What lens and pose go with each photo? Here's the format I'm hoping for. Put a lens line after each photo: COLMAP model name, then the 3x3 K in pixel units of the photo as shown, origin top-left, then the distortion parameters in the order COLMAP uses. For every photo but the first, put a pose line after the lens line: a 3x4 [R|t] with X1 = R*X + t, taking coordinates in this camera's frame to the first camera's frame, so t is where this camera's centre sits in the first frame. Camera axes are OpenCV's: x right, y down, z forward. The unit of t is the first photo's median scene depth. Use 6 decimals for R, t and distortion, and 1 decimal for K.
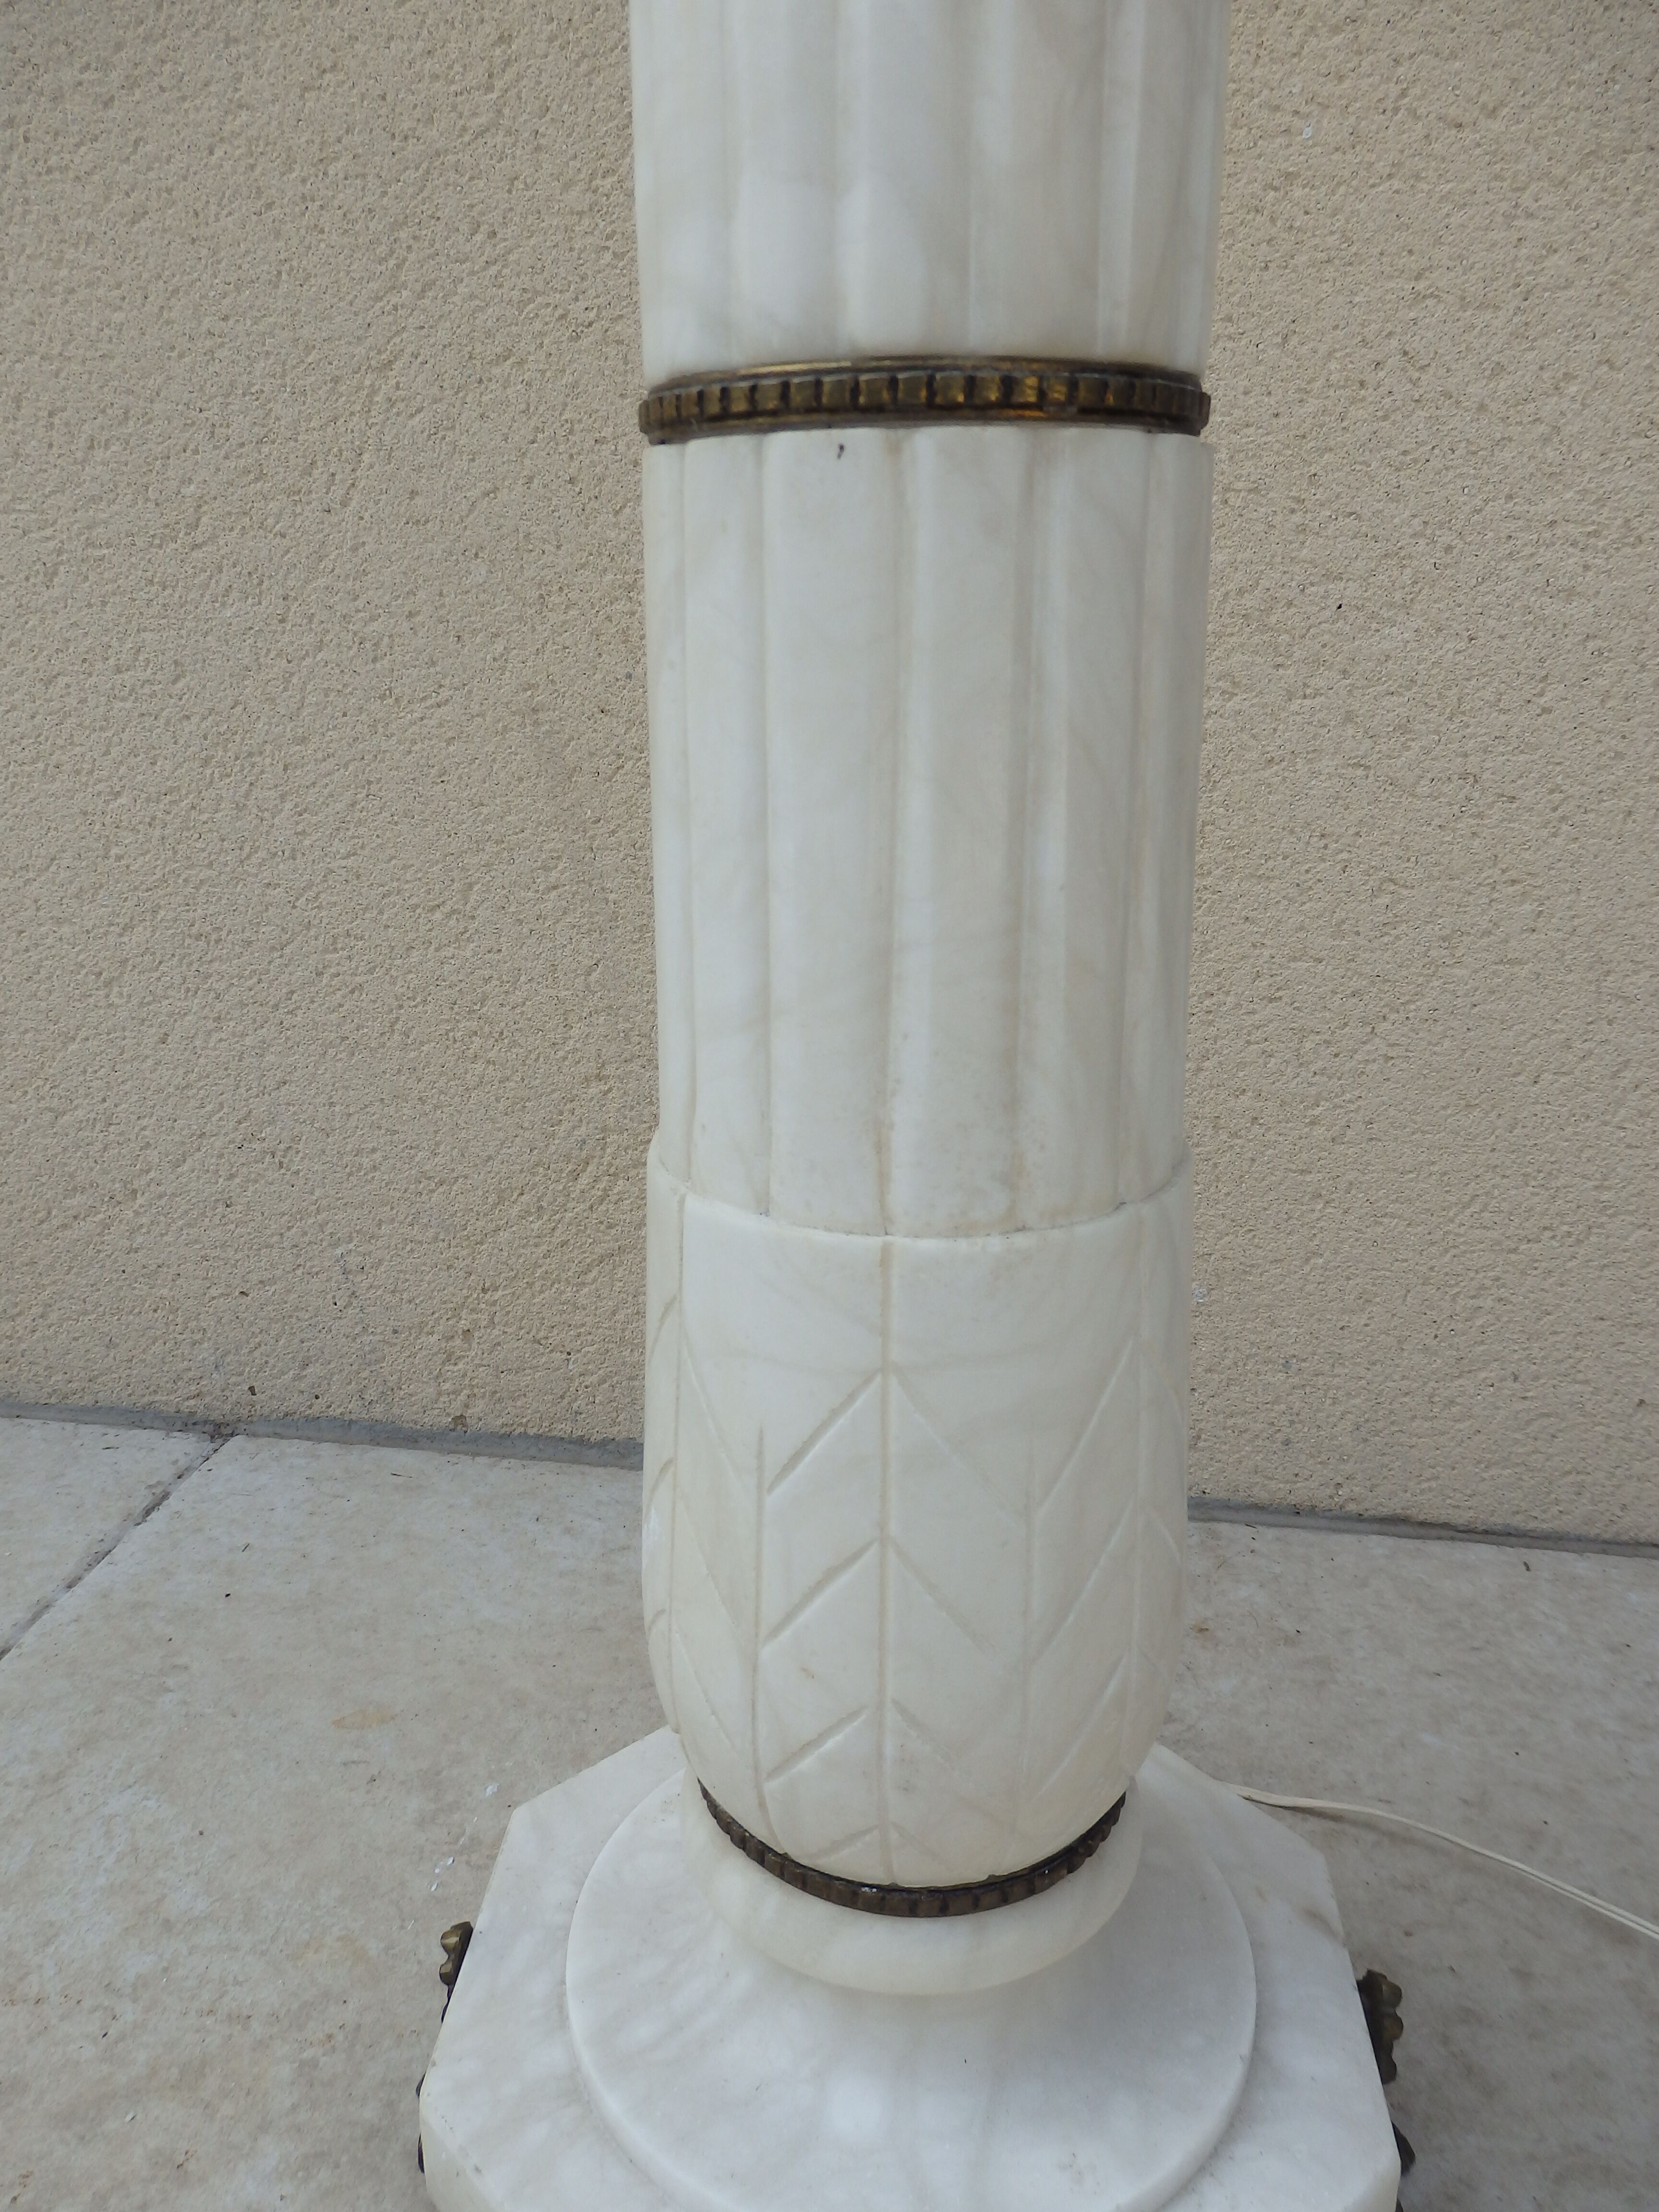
lens RADIAL K [[1615.1, 0, 811.2], [0, 1615.1, 1142.3], [0, 0, 1]] dist [-0.005157, 0.009171]
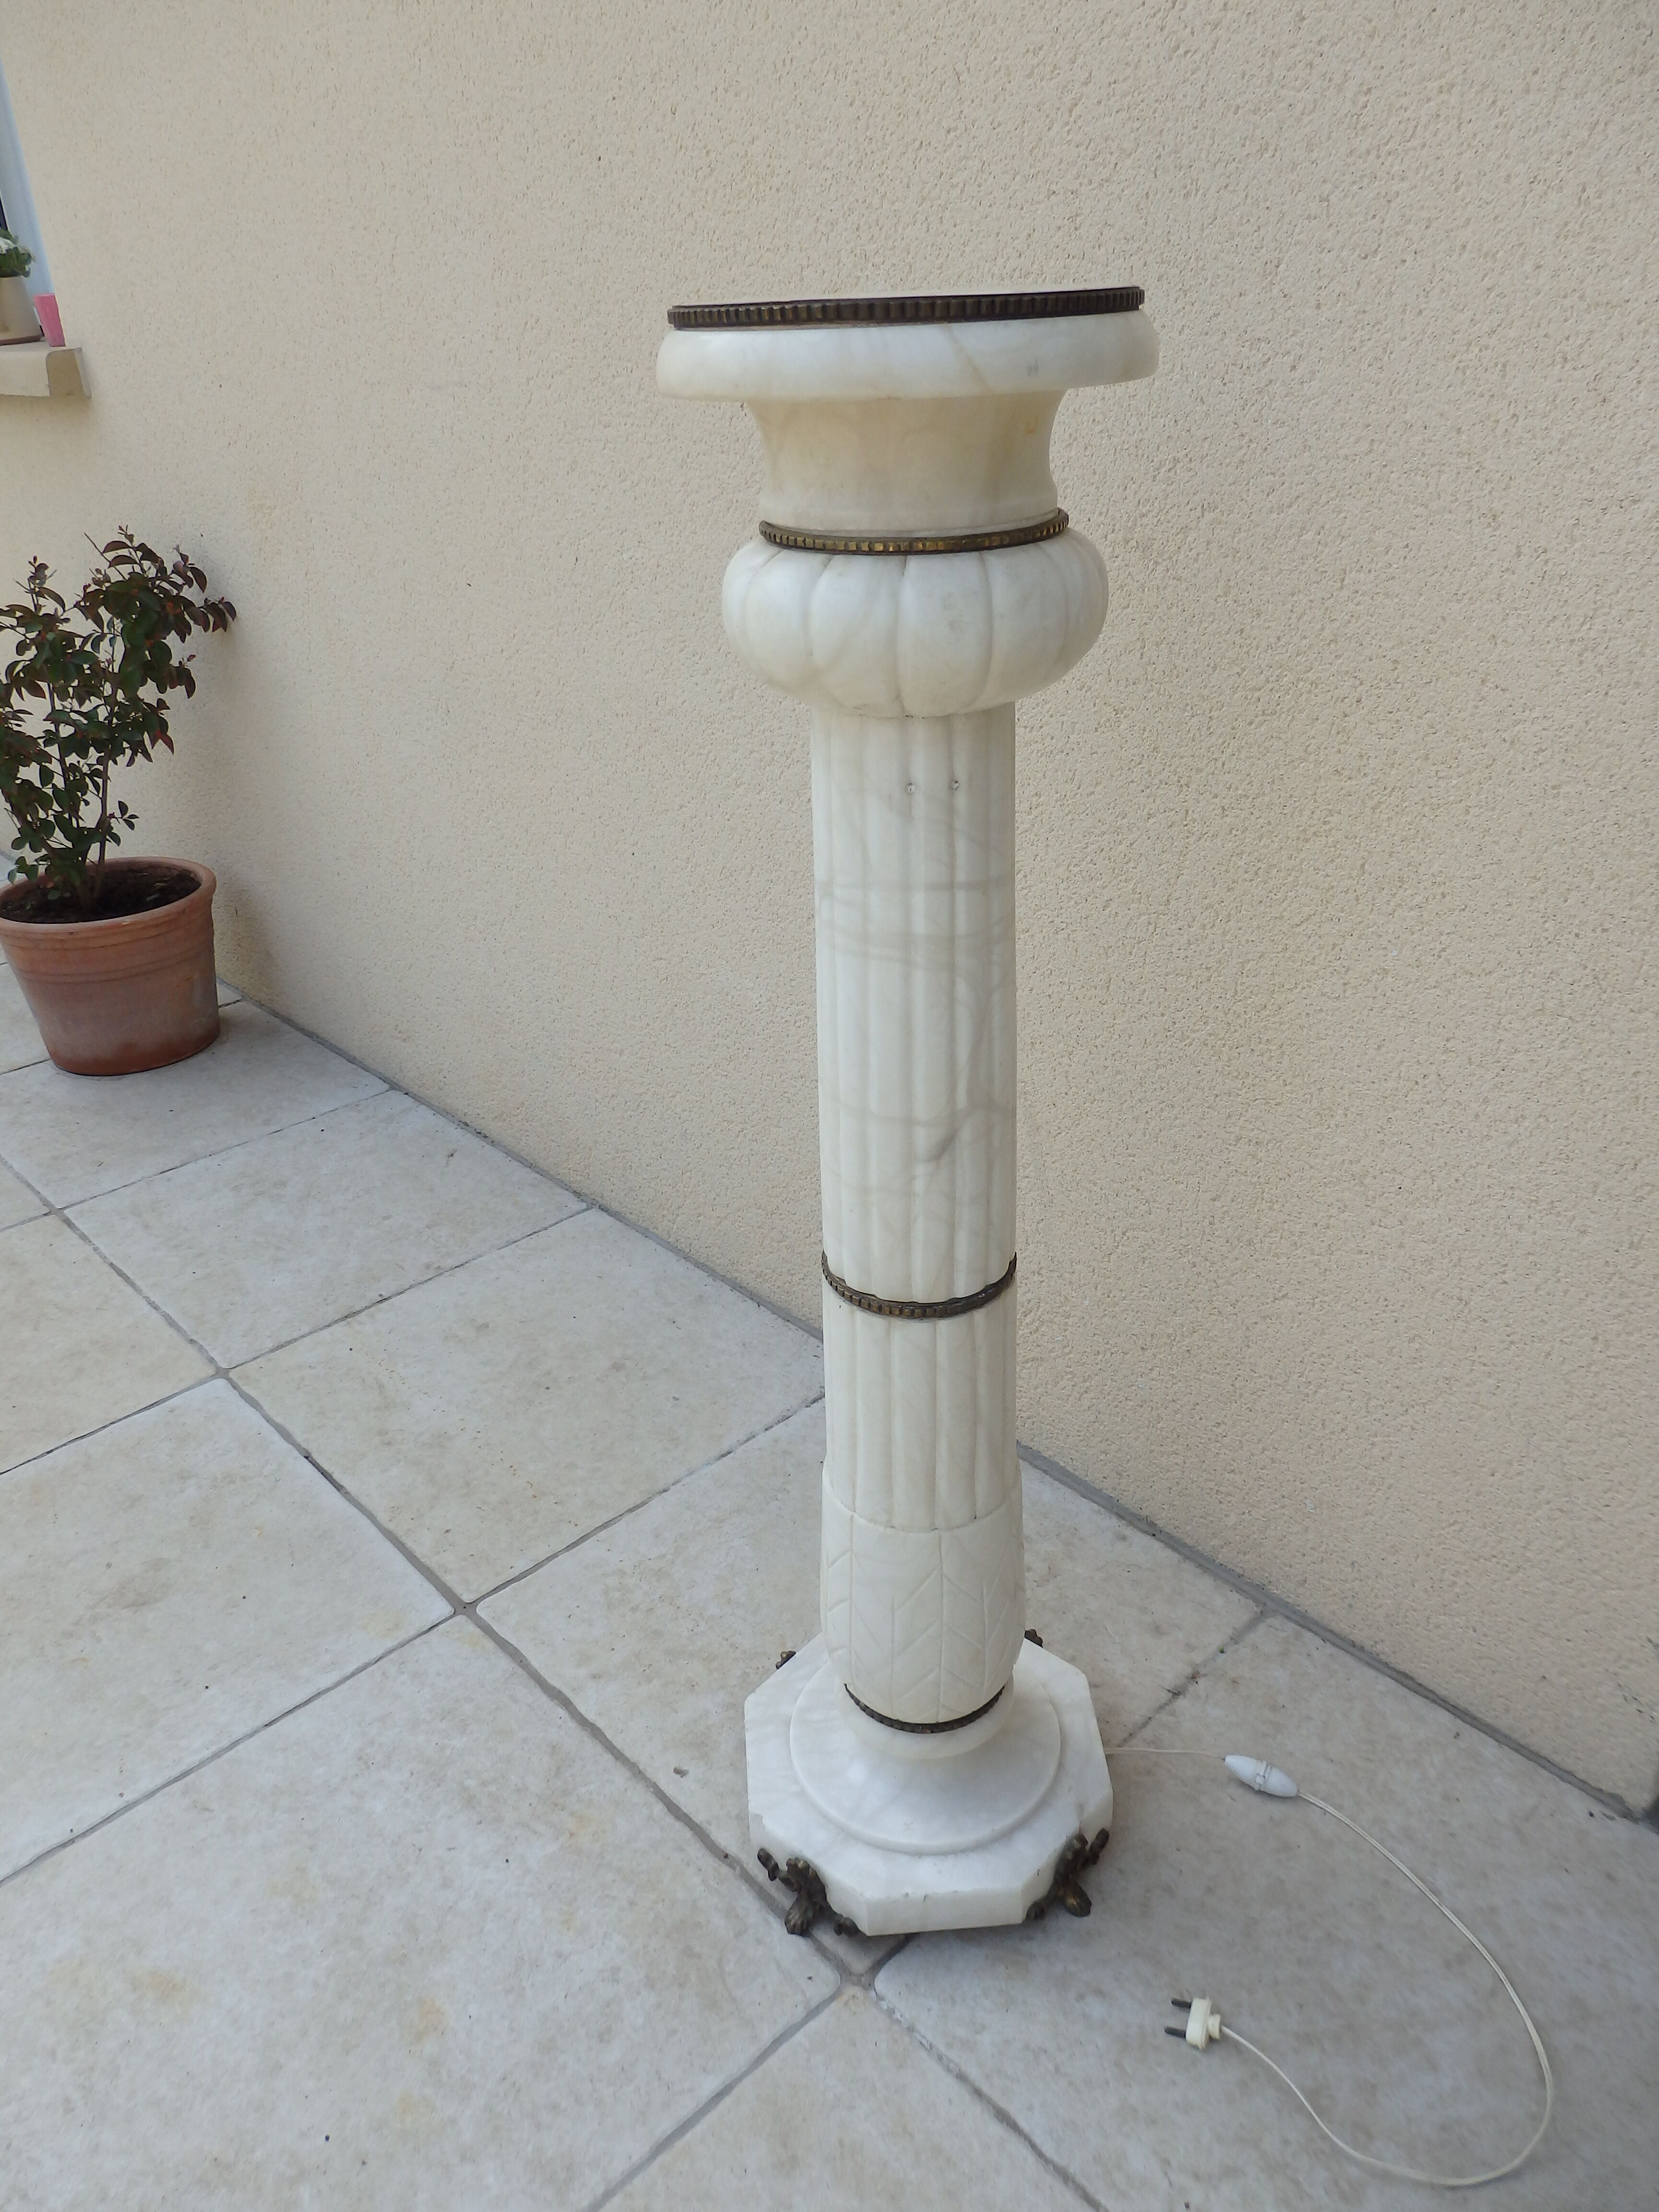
lens RADIAL K [[1615.1, 0, 838.1], [0, 1615.1, 1128.9], [0, 0, 1]] dist [-0.005157, 0.009171]
pose [[0.802400, 0.258198, -0.538041, 0.735701], [-0.167368, 0.962742, 0.212403, -0.639739], [0.572837, -0.080382, 0.815719, -0.726093]]
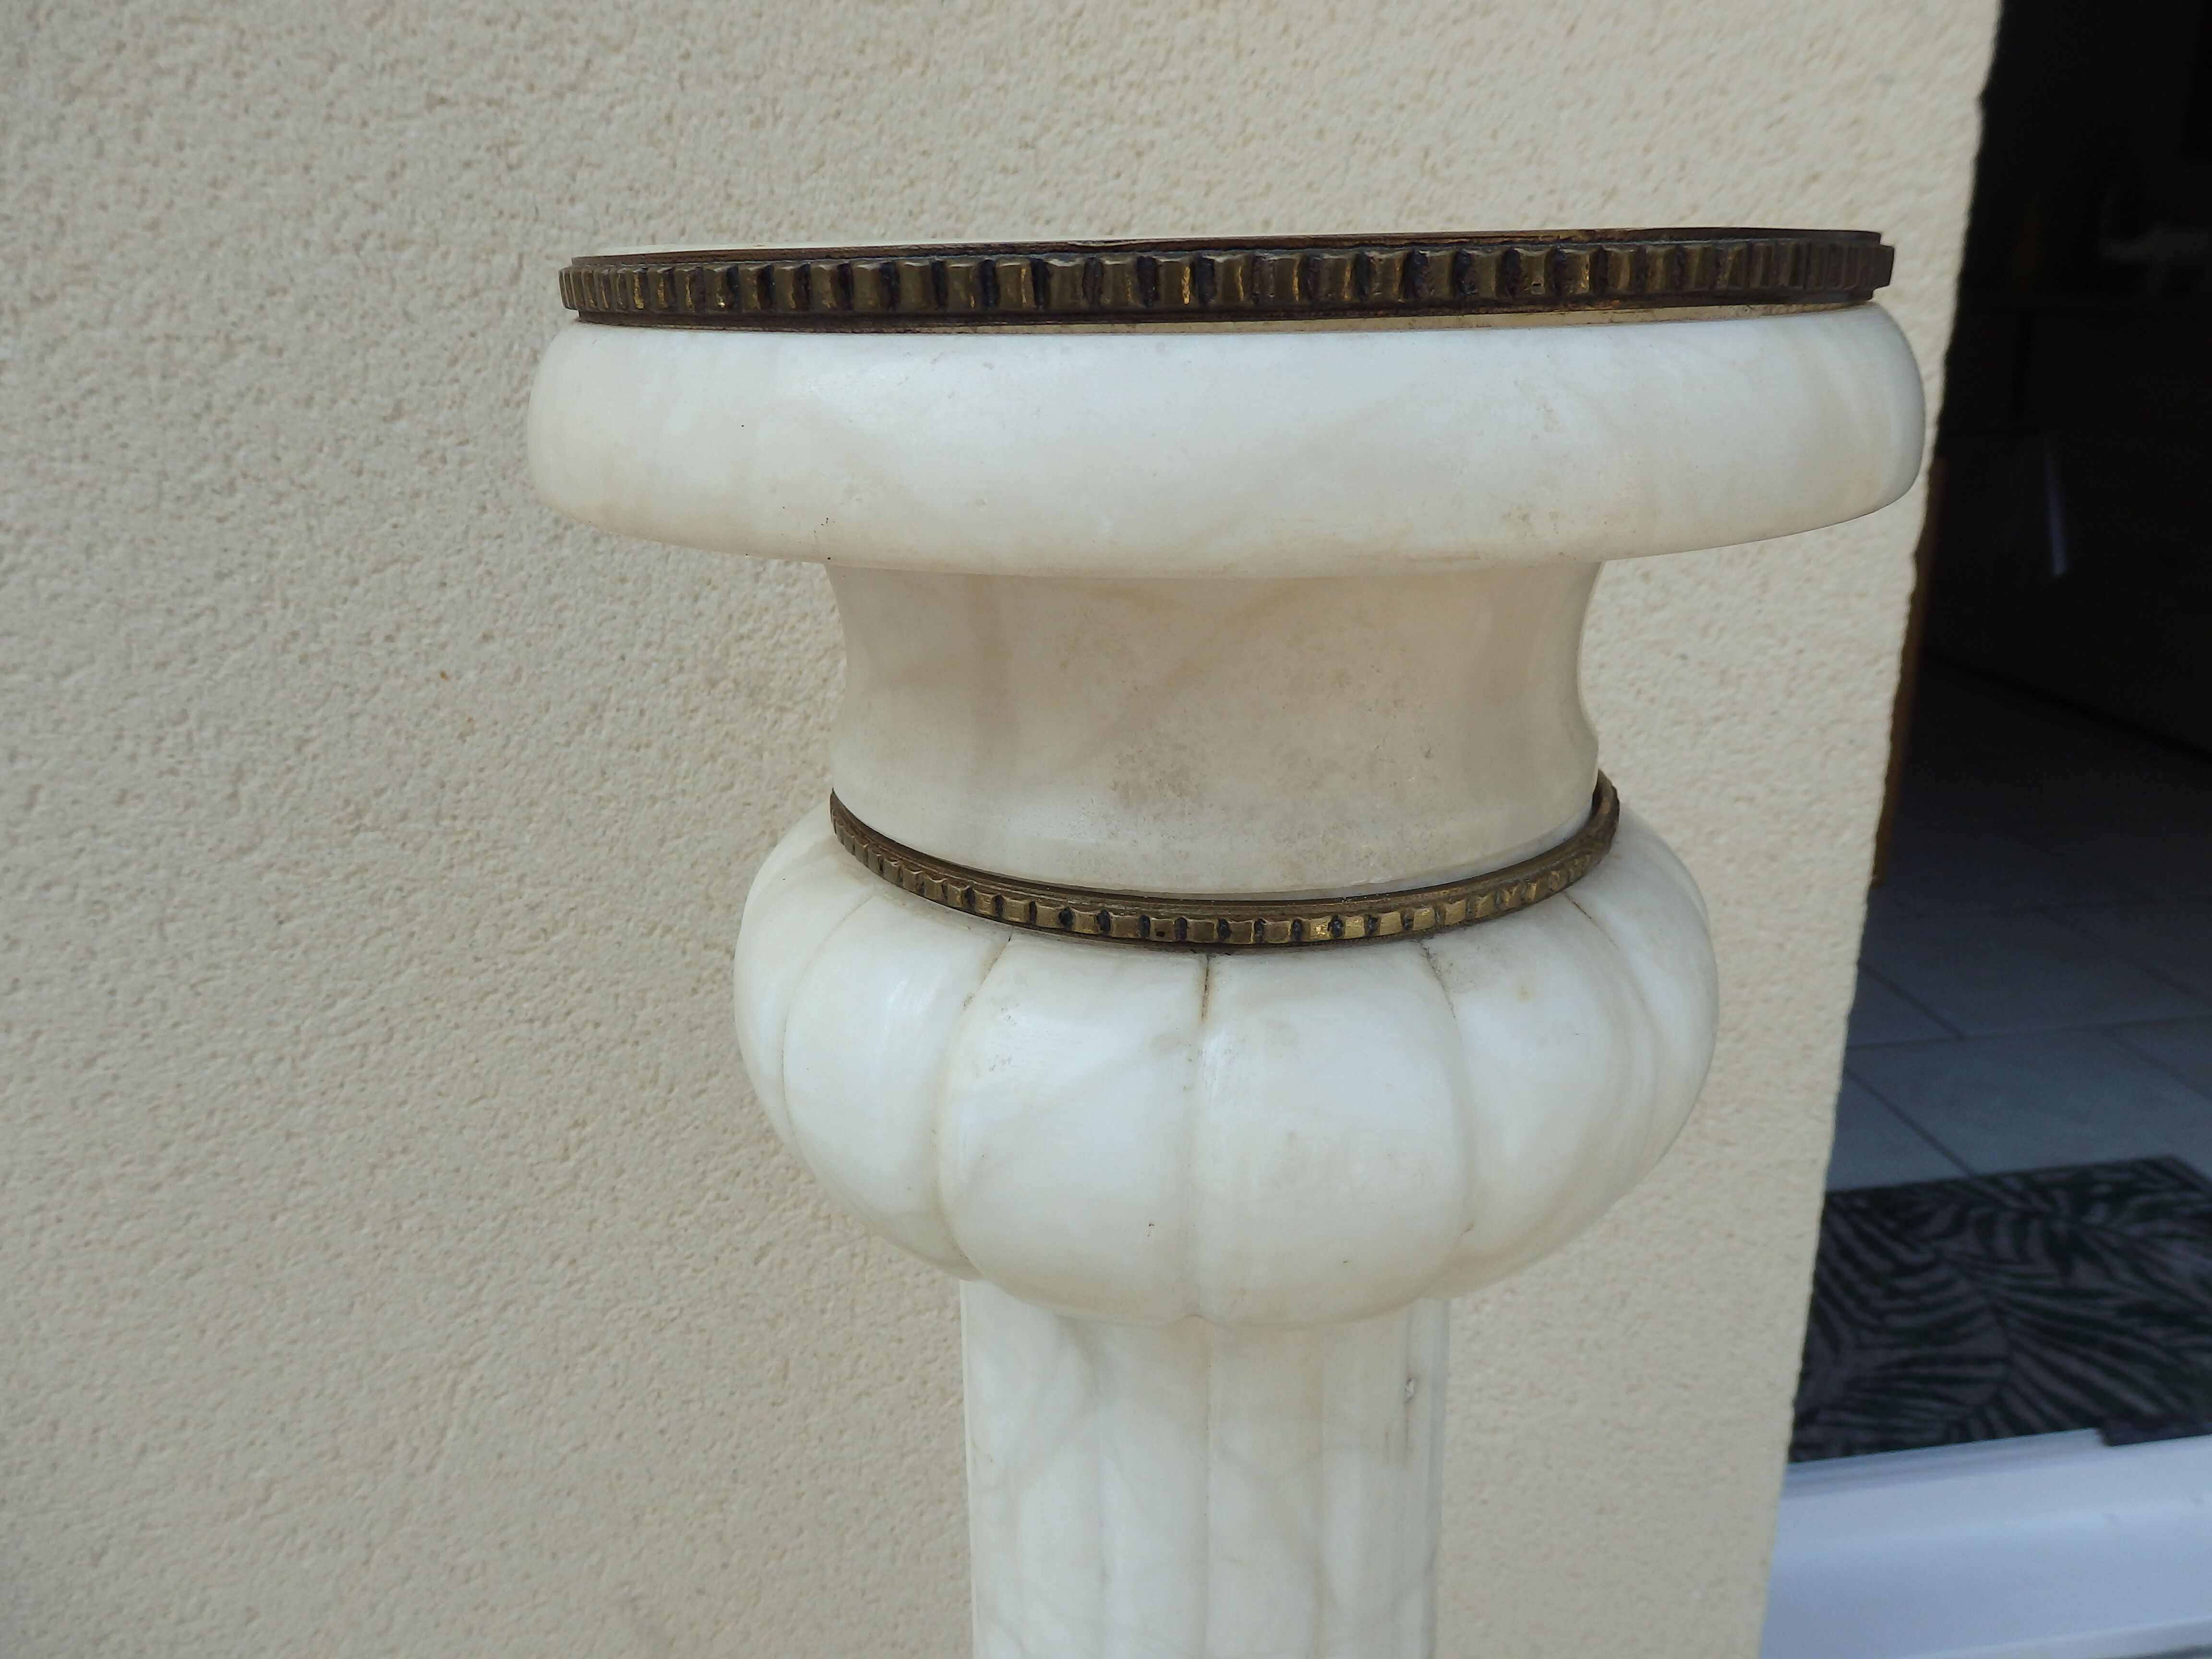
lens RADIAL K [[1615.1, 0, 1098.9], [0, 1615.1, 831.7], [0, 0, 1]] dist [-0.005157, 0.009171]
pose [[0.950795, -0.105699, 0.291232, -0.146146], [0.105372, 0.994290, 0.016853, -0.822872], [-0.291351, 0.014663, 0.956504, -0.137079]]
